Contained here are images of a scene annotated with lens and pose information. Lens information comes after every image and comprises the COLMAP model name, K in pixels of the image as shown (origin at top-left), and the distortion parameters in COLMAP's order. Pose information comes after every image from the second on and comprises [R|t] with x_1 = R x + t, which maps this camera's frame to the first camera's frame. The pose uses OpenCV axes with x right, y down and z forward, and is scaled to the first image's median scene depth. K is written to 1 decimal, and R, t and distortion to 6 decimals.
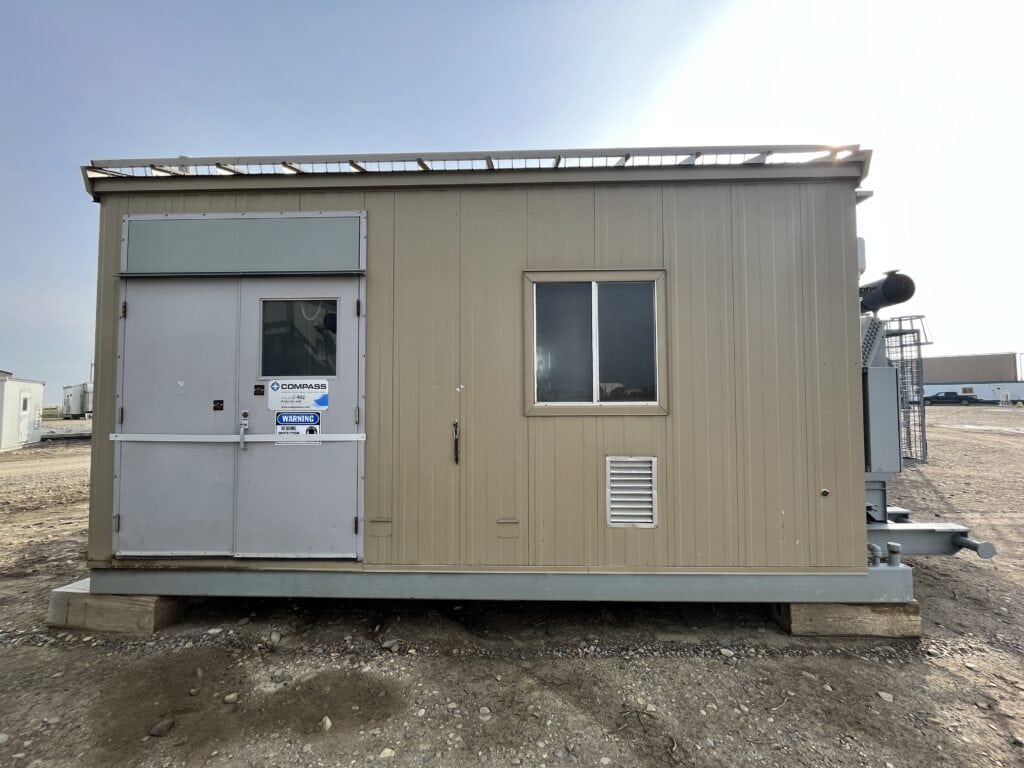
lens RADIAL K [[428.2, 0, 512.0], [0, 428.2, 384.0], [0, 0, 1]] dist [-0.000173, 0.000029]
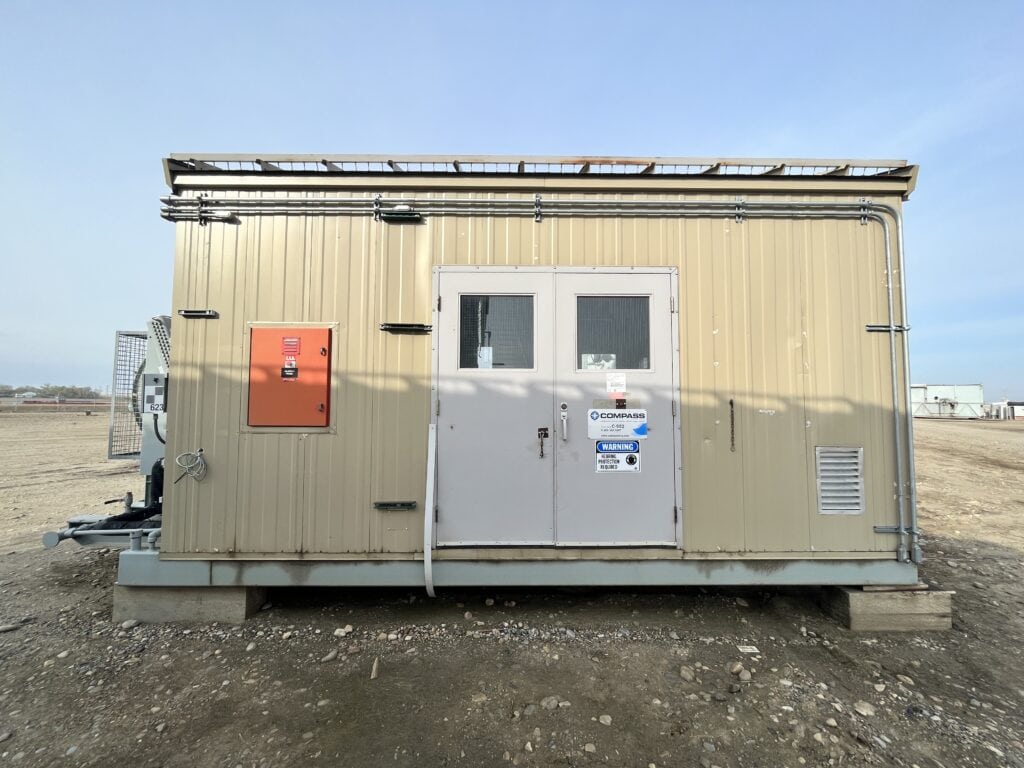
lens RADIAL K [[410.1, 0, 512.4], [0, 410.1, 367.6], [0, 0, 1]] dist [0.014703, 0.000037]
pose [[0.999172, 0.004571, 0.040420, -0.615724], [-0.003644, 0.999729, -0.022990, 0.002020], [-0.040514, 0.022823, 0.998918, 0.016672]]
